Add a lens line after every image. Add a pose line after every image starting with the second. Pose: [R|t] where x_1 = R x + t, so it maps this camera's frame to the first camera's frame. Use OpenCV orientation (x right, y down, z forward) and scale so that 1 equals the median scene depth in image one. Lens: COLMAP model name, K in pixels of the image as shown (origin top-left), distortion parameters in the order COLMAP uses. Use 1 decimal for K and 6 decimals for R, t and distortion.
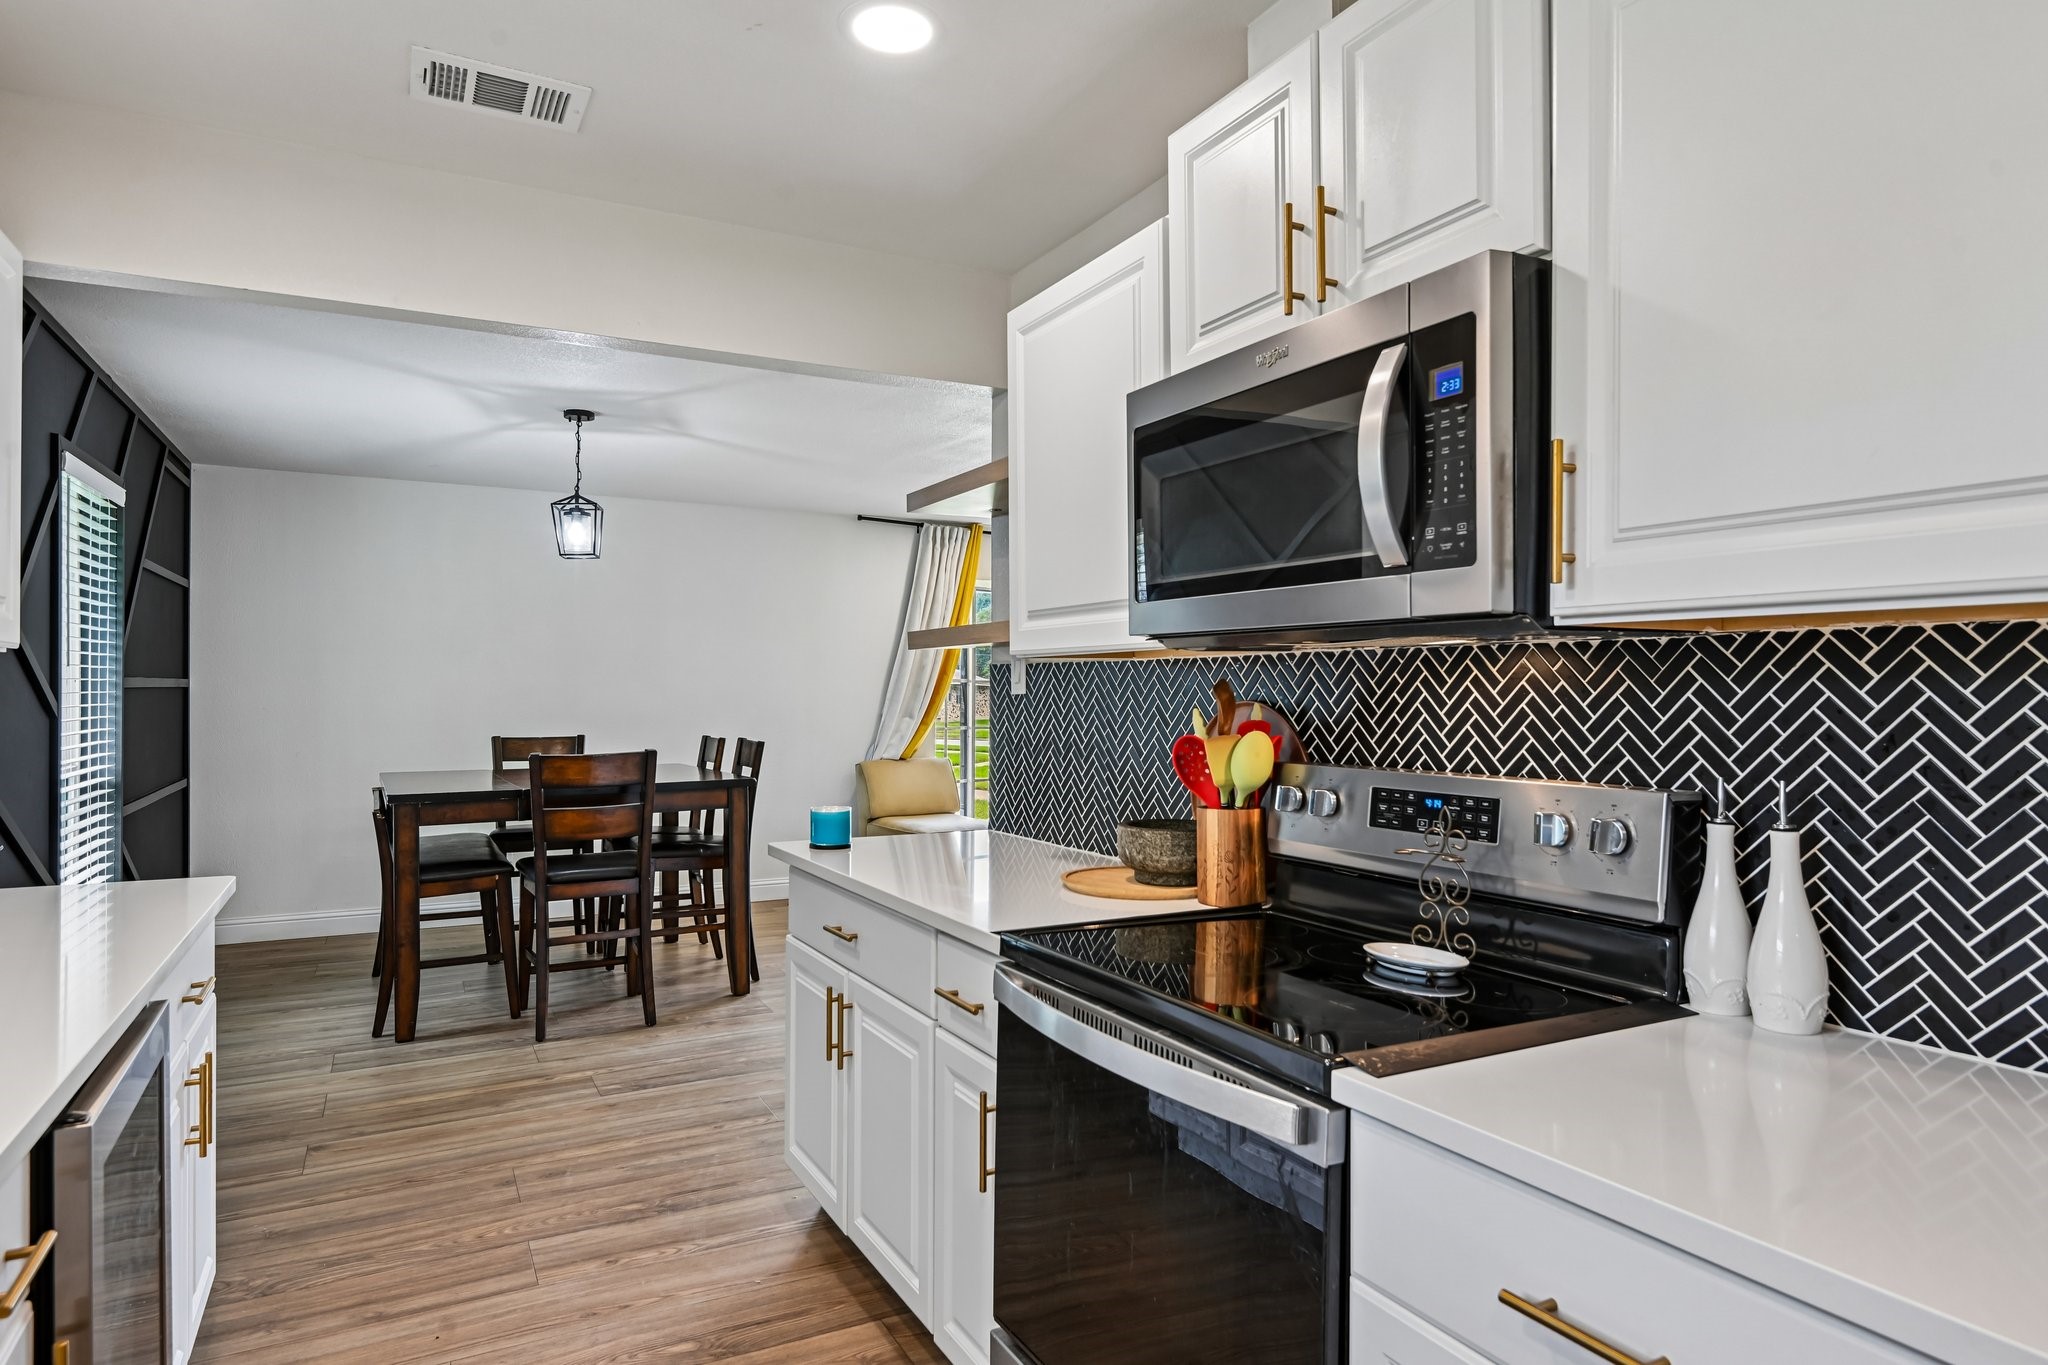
lens RADIAL K [[1197.2, 0, 1042.5], [0, 1197.2, 693.5], [0, 0, 1]] dist [0.014121, -0.011279]
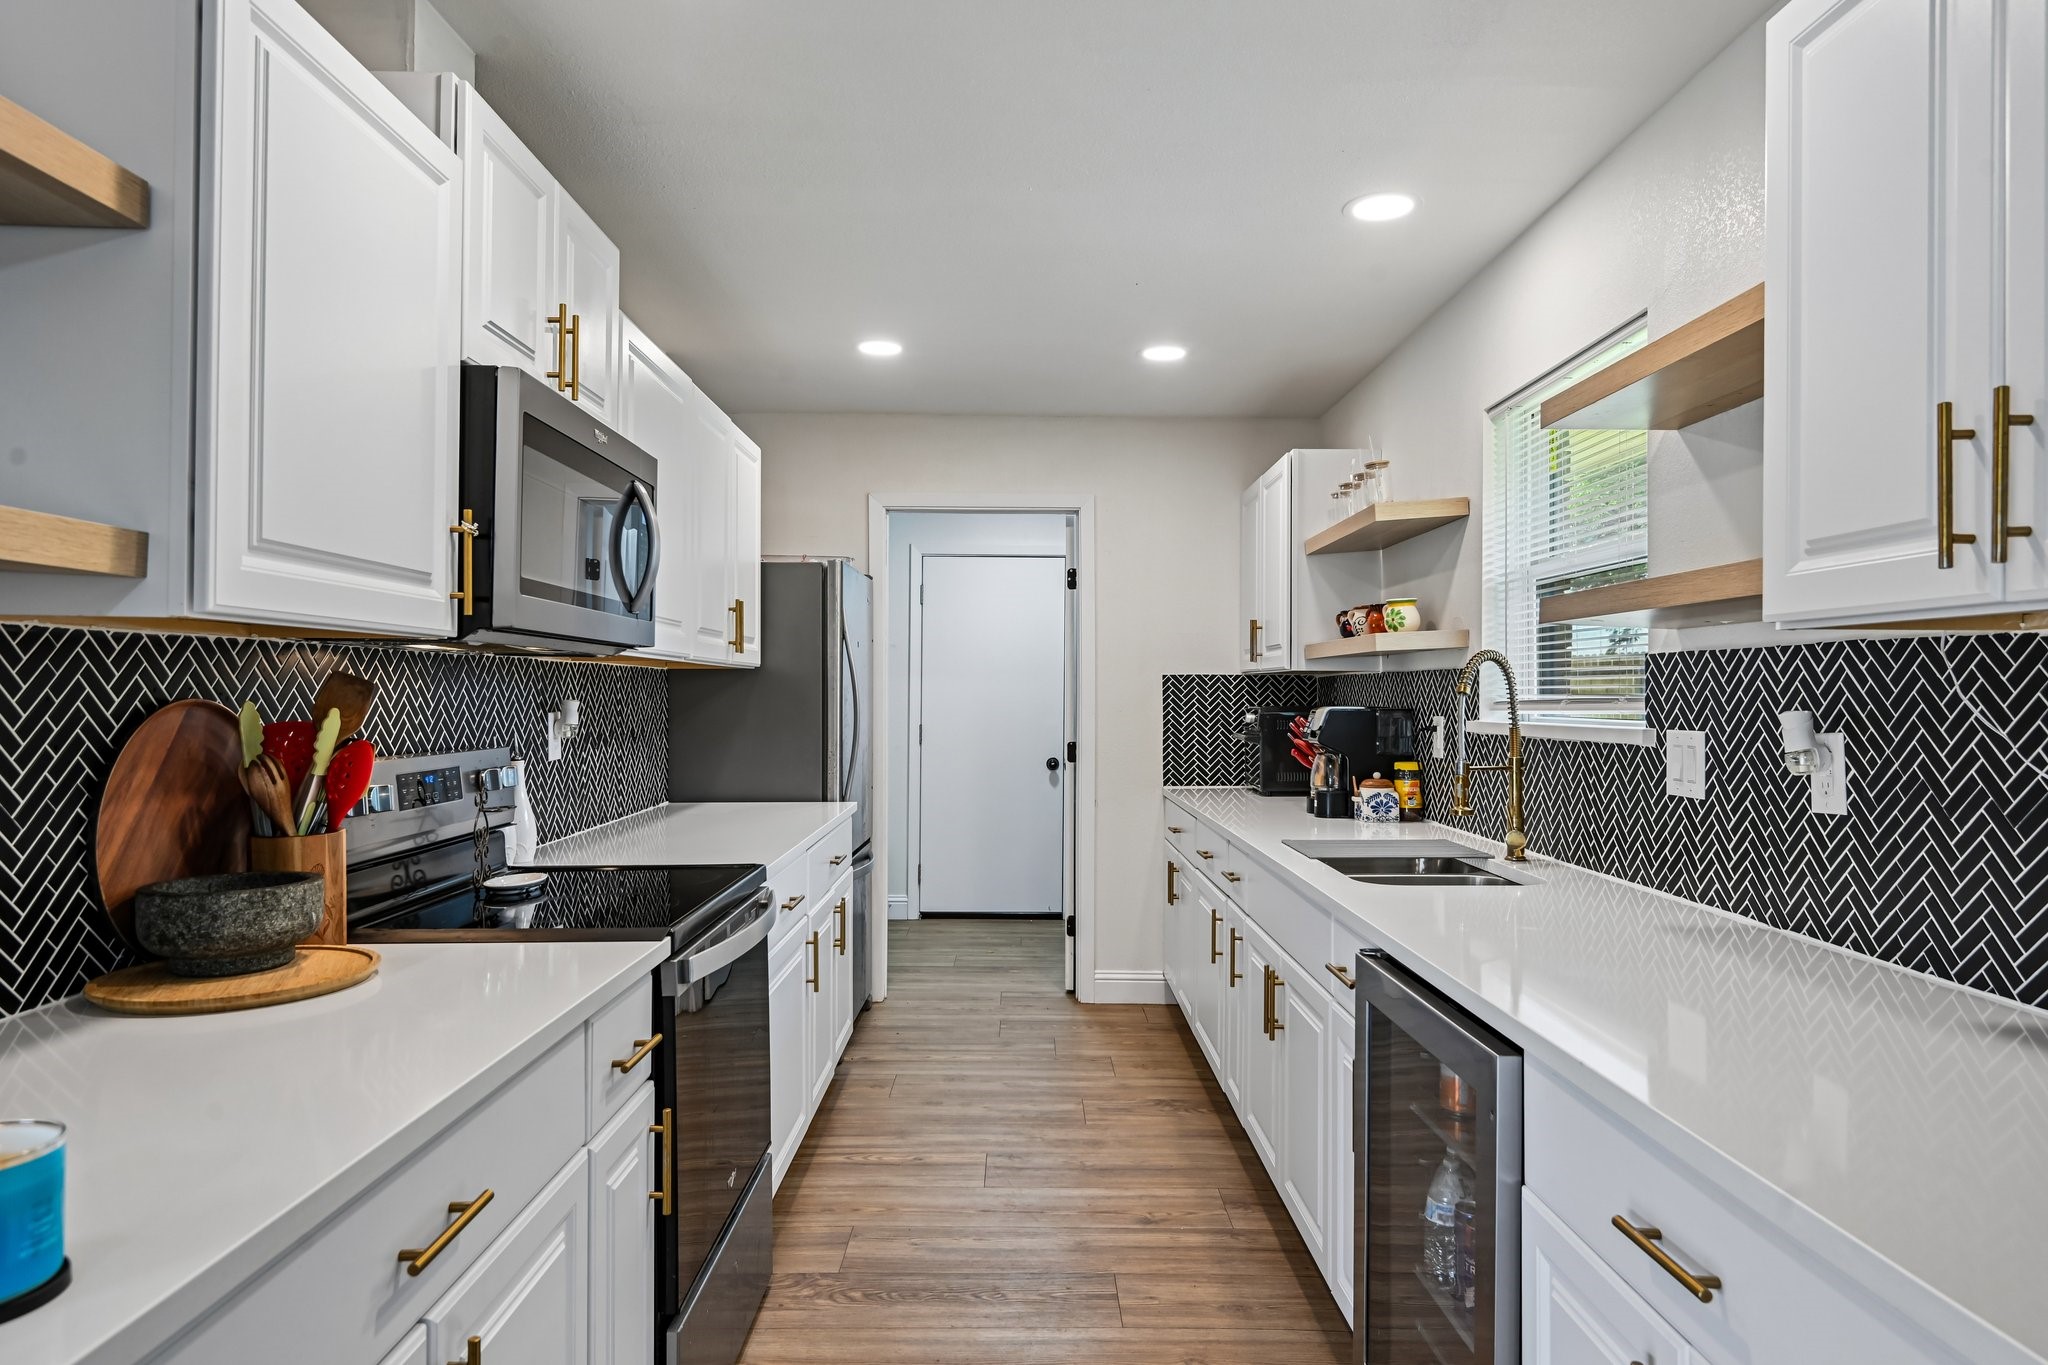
lens RADIAL K [[1286.2, 0, 1025.1], [0, 1286.2, 689.1], [0, 0, 1]] dist [0.006625, 0.001148]
pose [[-0.891032, -0.003433, 0.453928, -0.454788], [-0.002900, 0.999994, 0.001870, -0.002225], [-0.453932, 0.000350, -0.891036, 1.071088]]
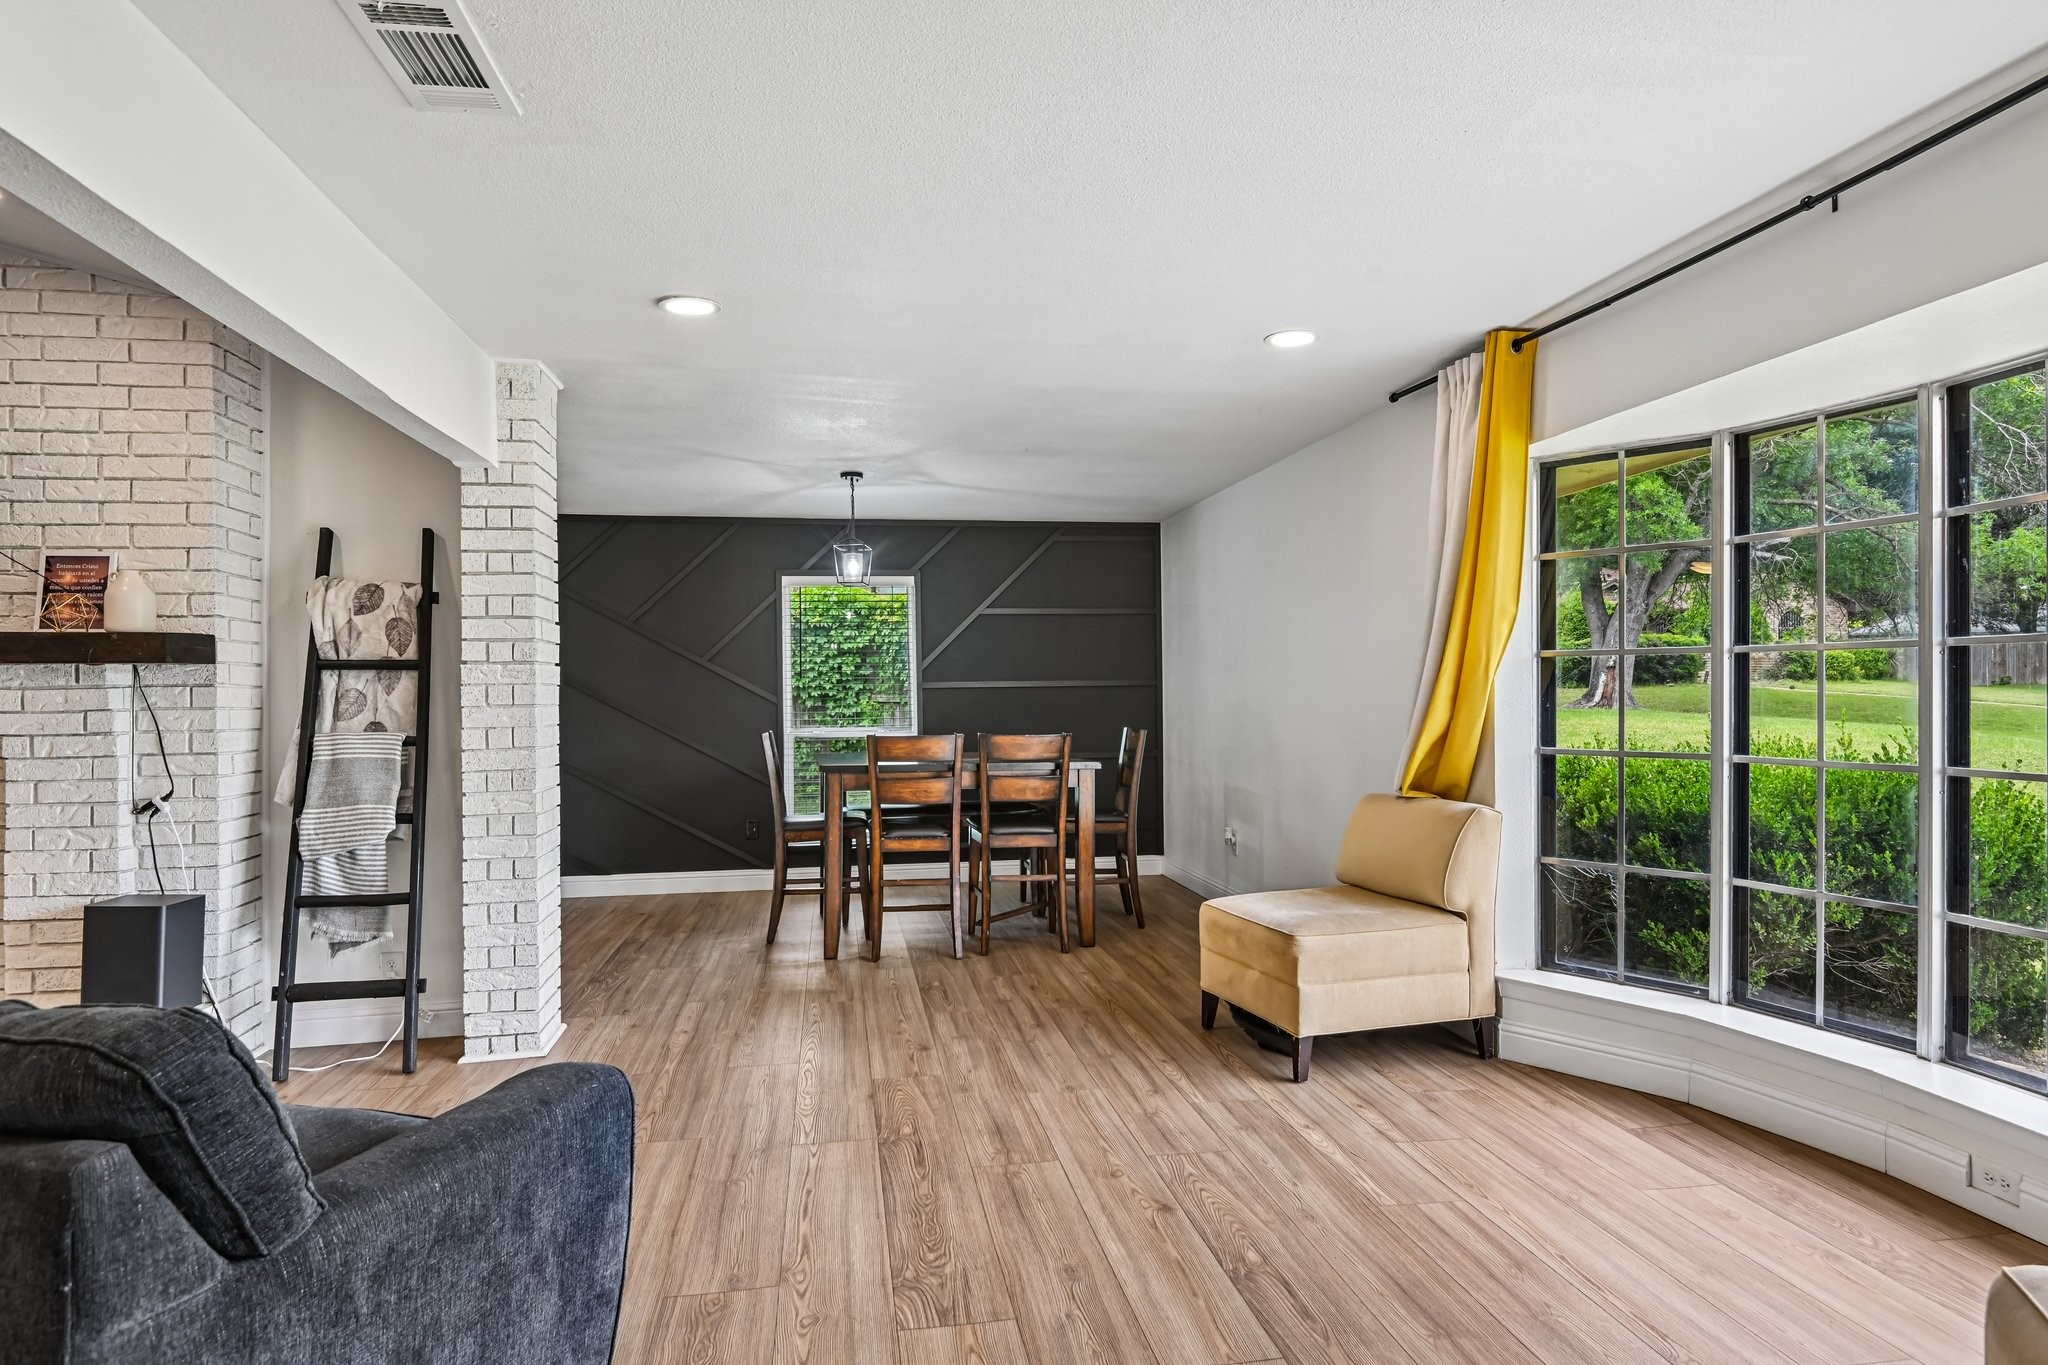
lens RADIAL K [[1197.2, 0, 1033.0], [0, 1197.2, 690.6], [0, 0, 1]] dist [0.014121, -0.011279]
pose [[-0.308354, -0.004683, -0.951260, 1.145138], [0.007096, 0.999949, -0.007223, 0.016100], [0.951245, -0.008978, -0.308305, 2.395511]]
